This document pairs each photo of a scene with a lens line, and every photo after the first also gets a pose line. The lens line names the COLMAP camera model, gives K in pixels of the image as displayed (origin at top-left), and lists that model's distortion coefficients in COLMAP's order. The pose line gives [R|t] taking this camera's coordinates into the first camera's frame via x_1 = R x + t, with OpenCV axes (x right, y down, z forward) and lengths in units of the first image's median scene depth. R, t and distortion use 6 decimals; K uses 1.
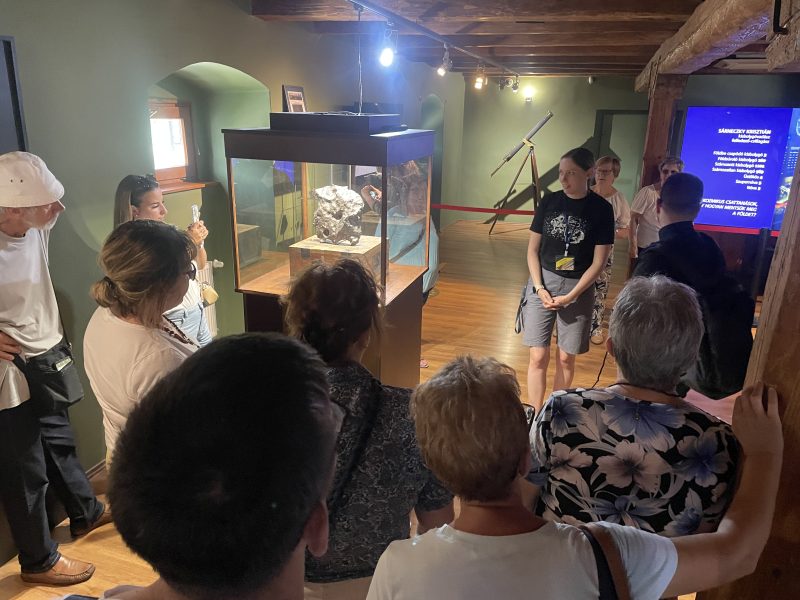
lens RADIAL K [[602.1, 0, 400.0], [0, 602.1, 300.0], [0, 0, 1]] dist [0.074718, -0.092209]
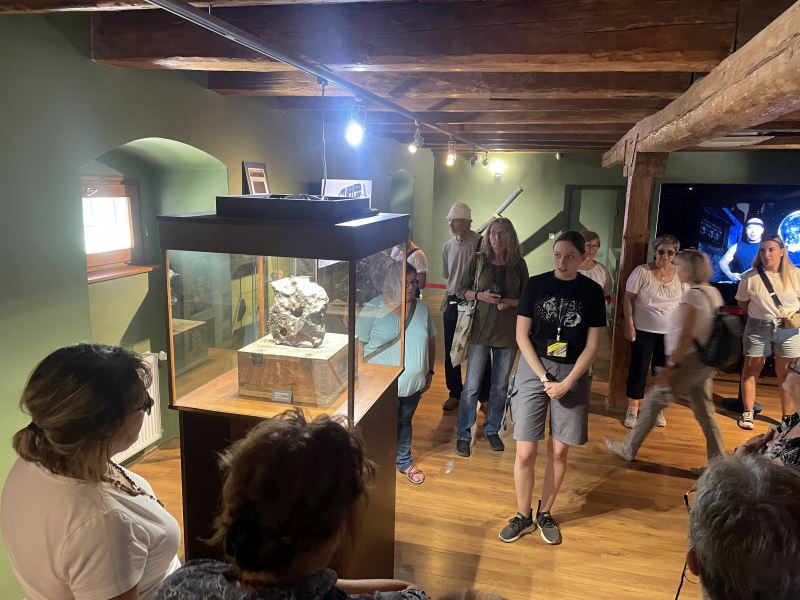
lens RADIAL K [[602.1, 0, 400.0], [0, 602.1, 300.0], [0, 0, 1]] dist [0.074718, -0.092209]
pose [[0.998706, -0.007895, 0.050235, -0.001044], [0.013371, 0.993884, -0.109620, -0.050050], [-0.049062, 0.110150, 0.992703, 0.118373]]
